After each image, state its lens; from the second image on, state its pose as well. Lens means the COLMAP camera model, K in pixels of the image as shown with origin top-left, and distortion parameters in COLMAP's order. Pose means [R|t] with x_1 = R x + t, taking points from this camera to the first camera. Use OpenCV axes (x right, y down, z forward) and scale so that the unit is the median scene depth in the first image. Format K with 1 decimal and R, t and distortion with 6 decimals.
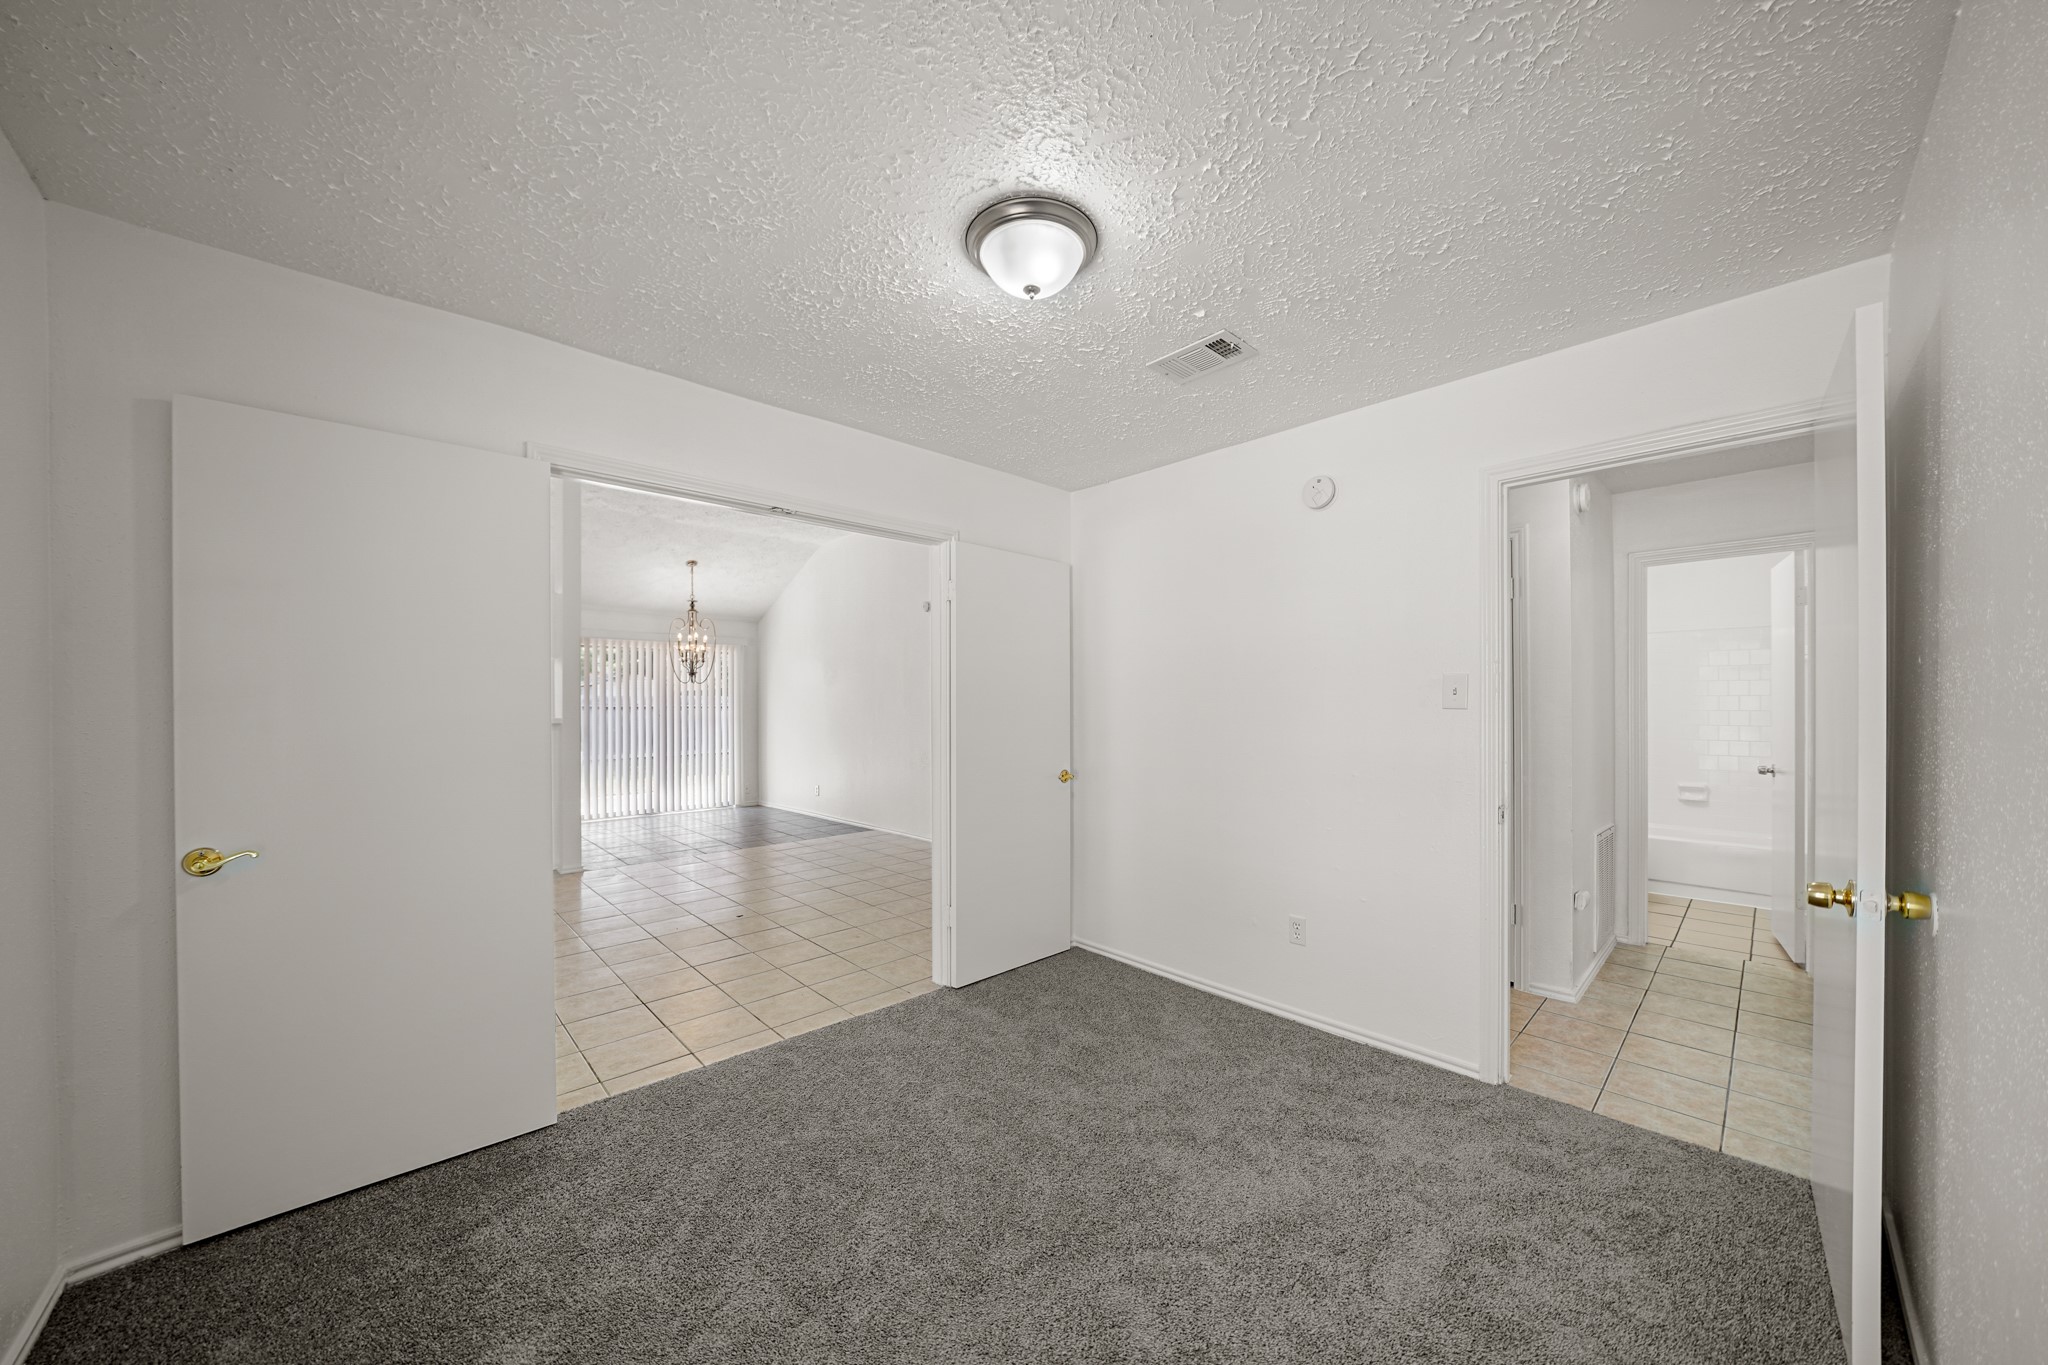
lens RADIAL K [[708.2, 0, 1028.6], [0, 708.2, 697.1], [0, 0, 1]] dist [-0.025114, 0.000103]
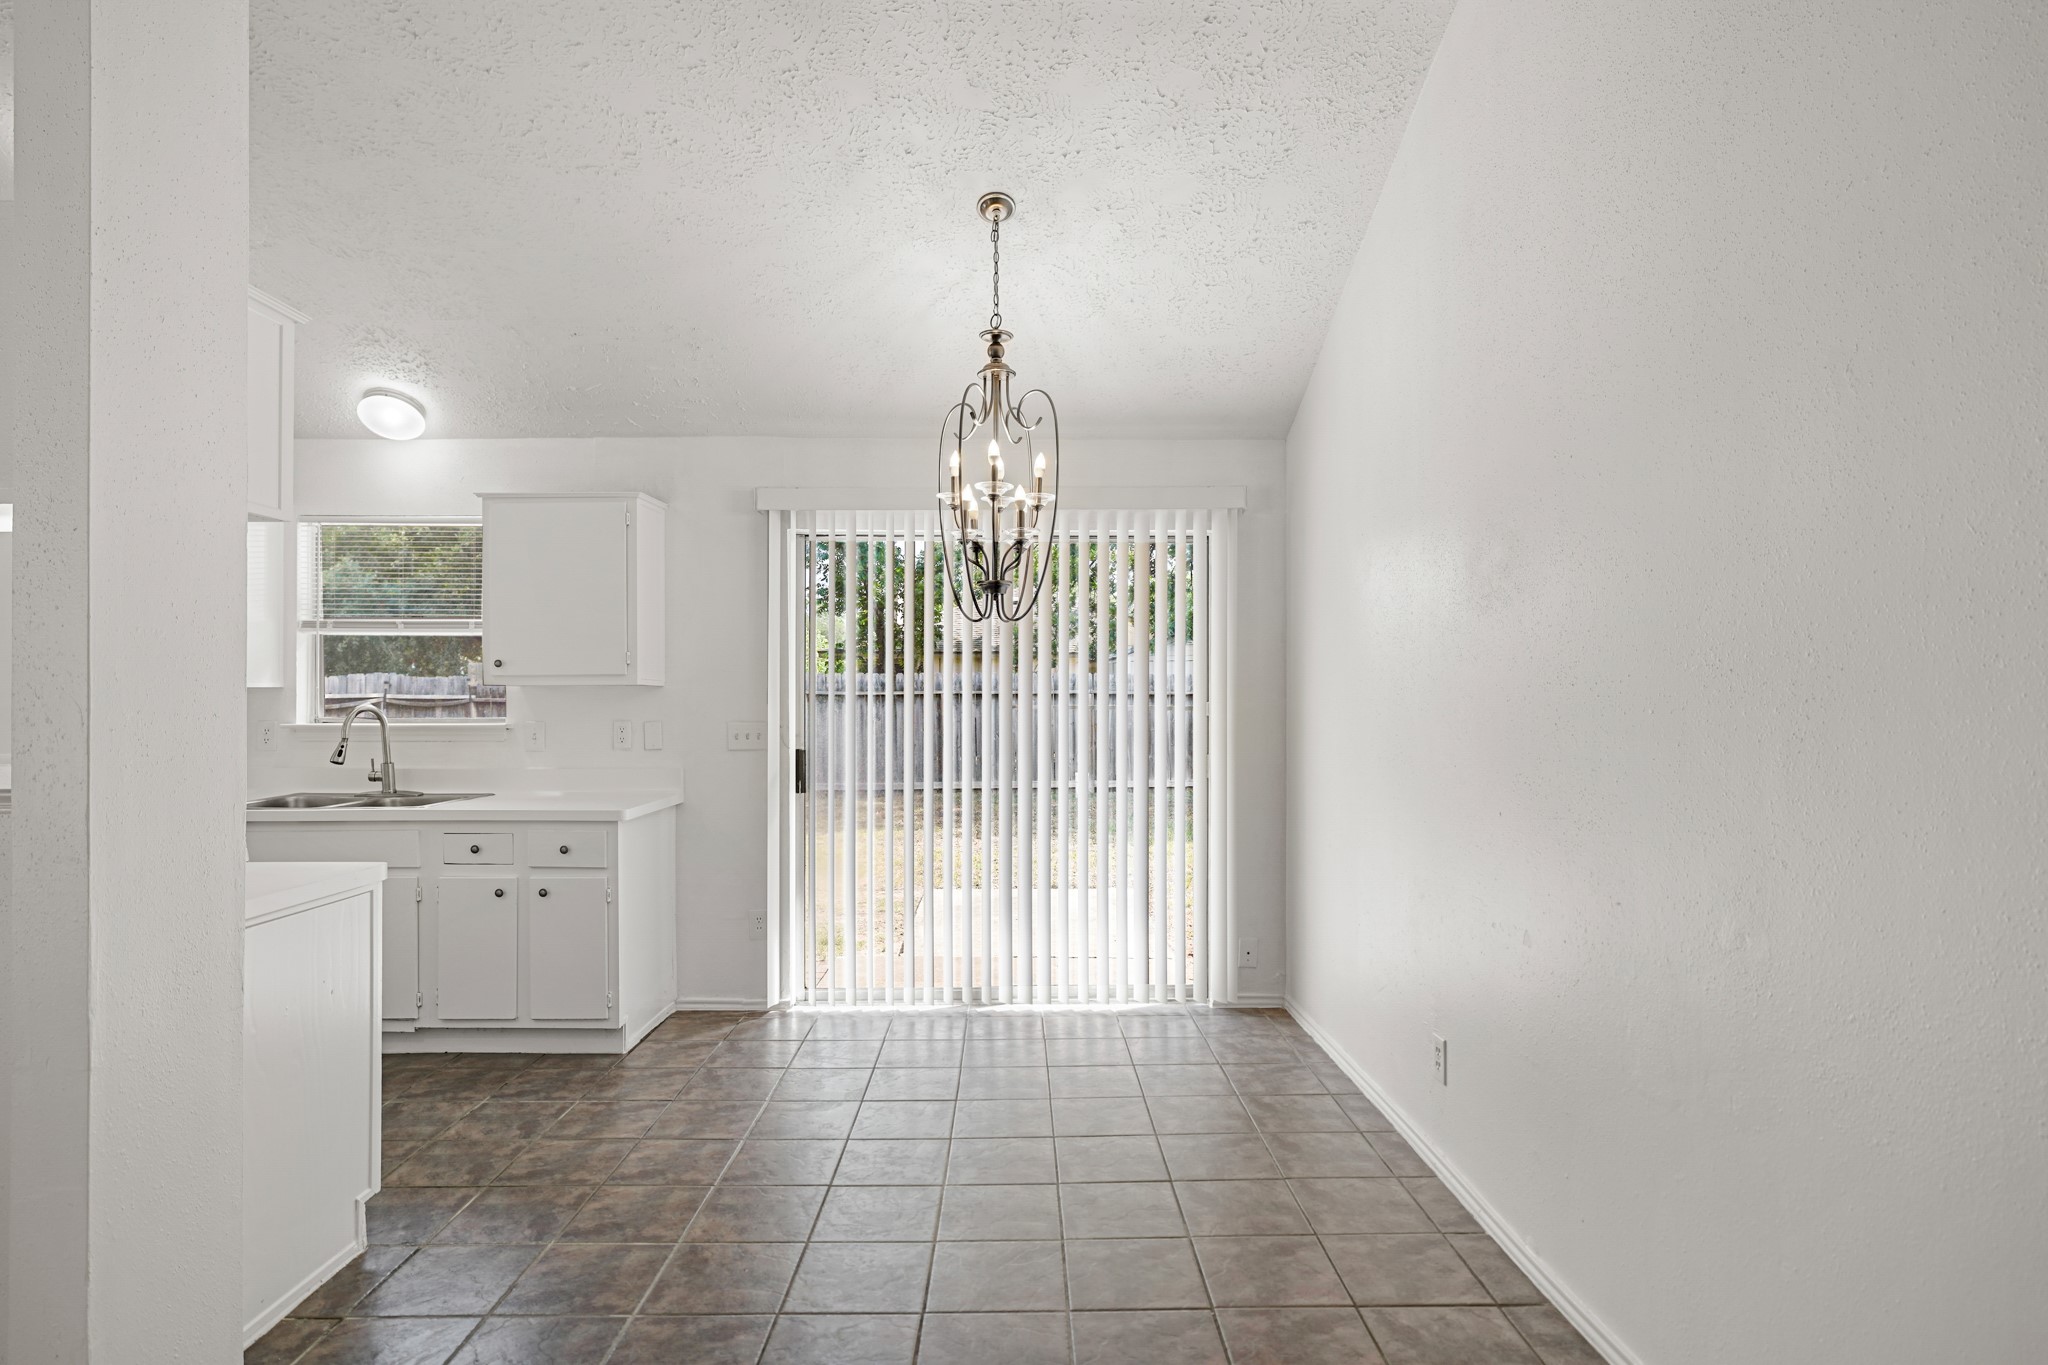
lens RADIAL K [[1077.2, 0, 1024.0], [0, 1077.2, 682.5], [0, 0, 1]] dist [-0.000559, -0.000440]
pose [[0.732171, 0.009206, -0.681058, -0.149426], [-0.010337, 0.999944, 0.002403, 0.003326], [0.681042, 0.005280, 0.732225, 0.609824]]
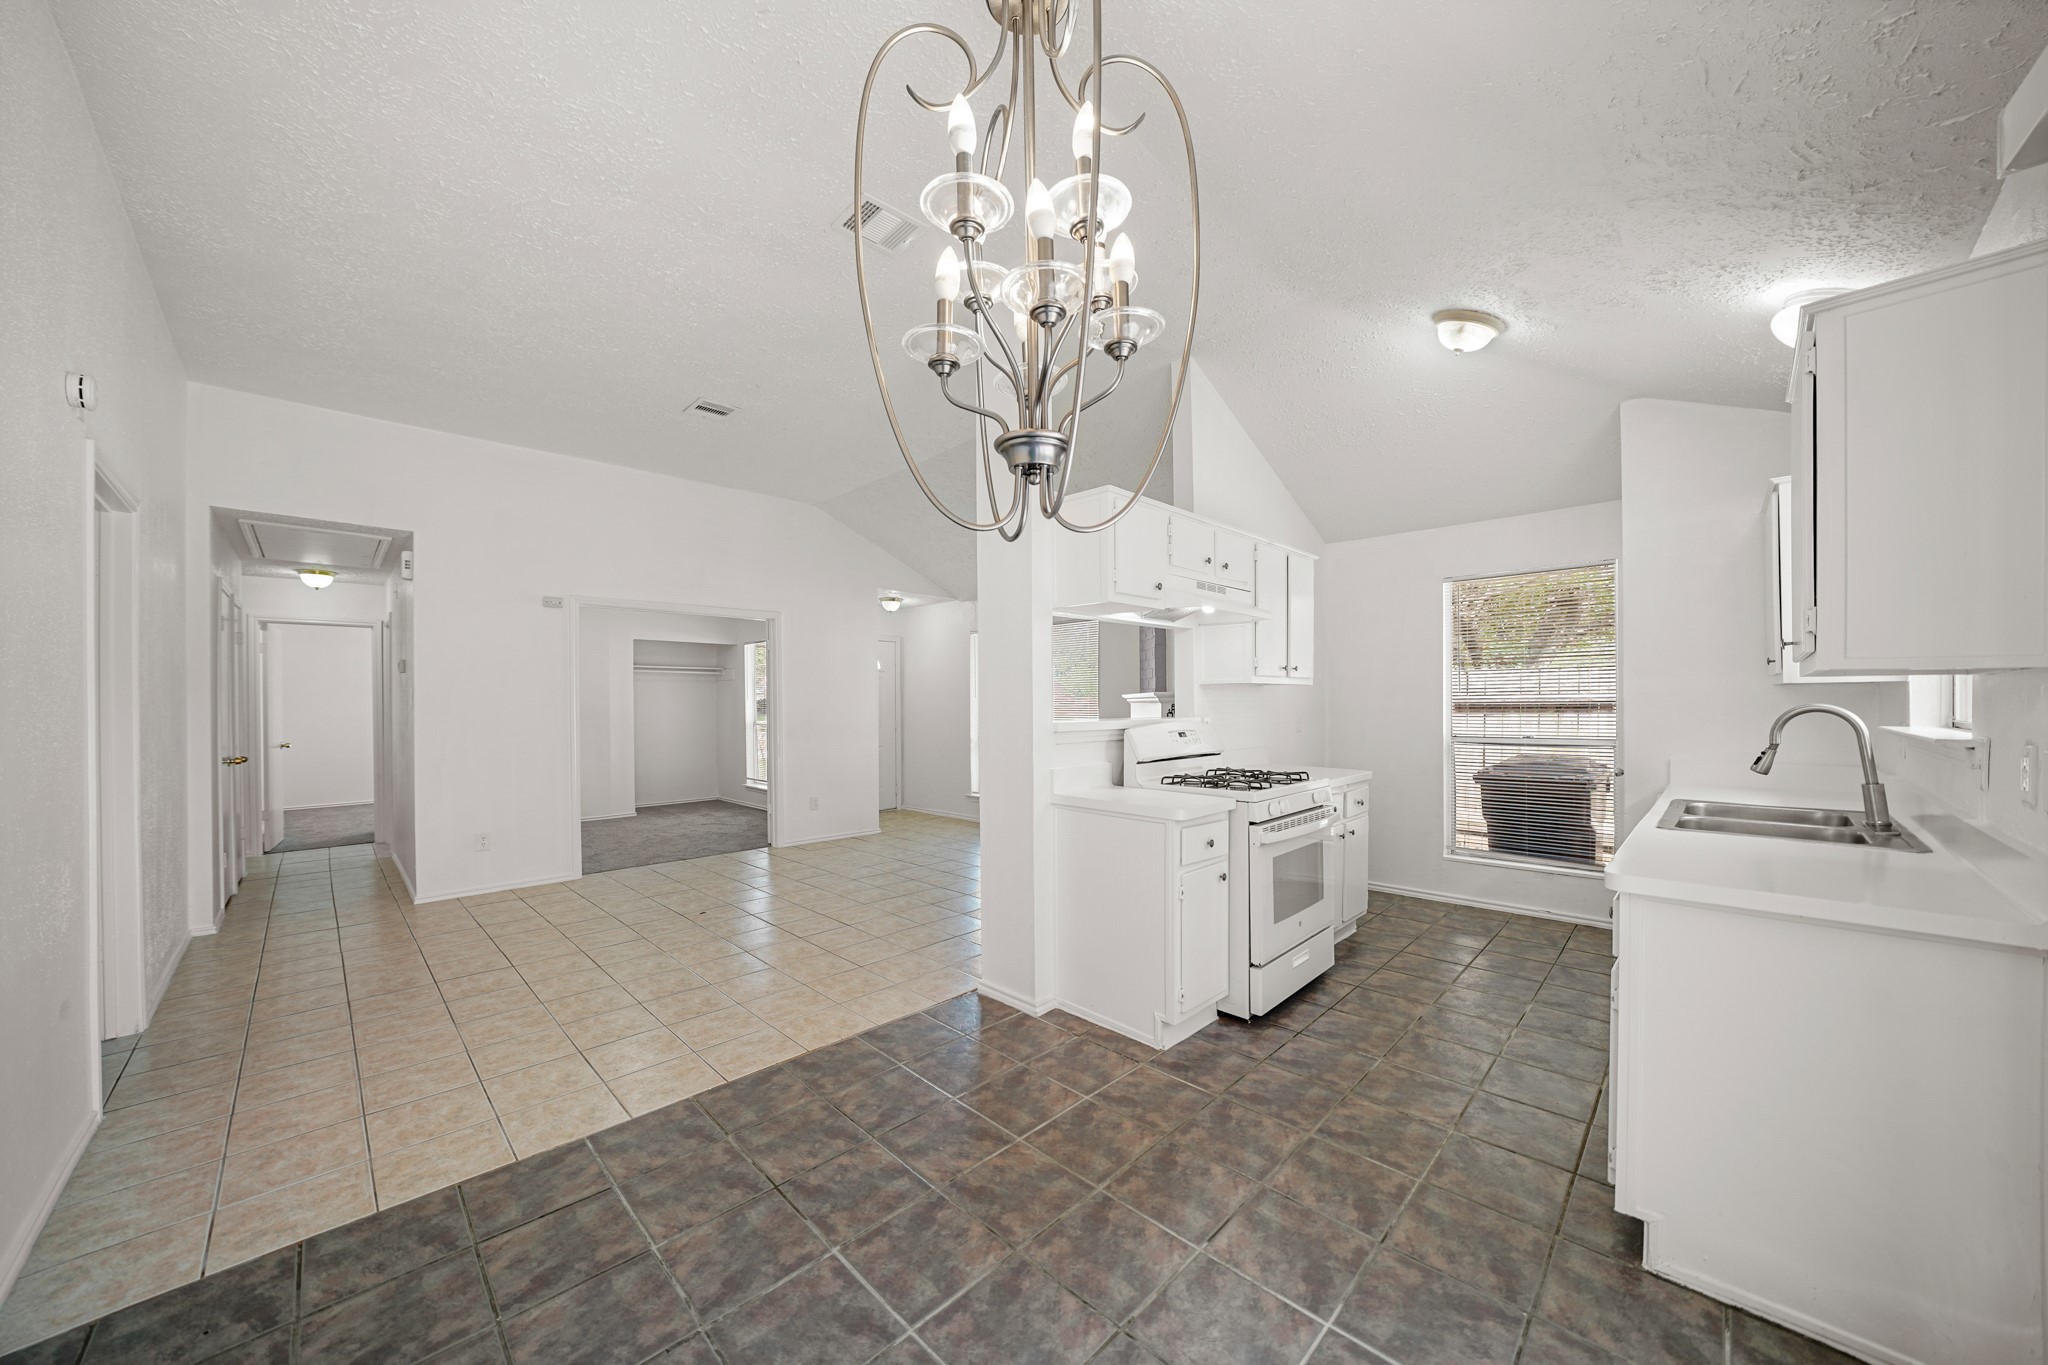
lens RADIAL K [[708.2, 0, 1028.6], [0, 708.2, 697.1], [0, 0, 1]] dist [-0.025114, 0.000103]
pose [[-0.998939, 0.025142, -0.038577, -0.423382], [0.025251, 0.999678, -0.002356, 0.009472], [0.038506, -0.003327, -0.999253, 1.012320]]
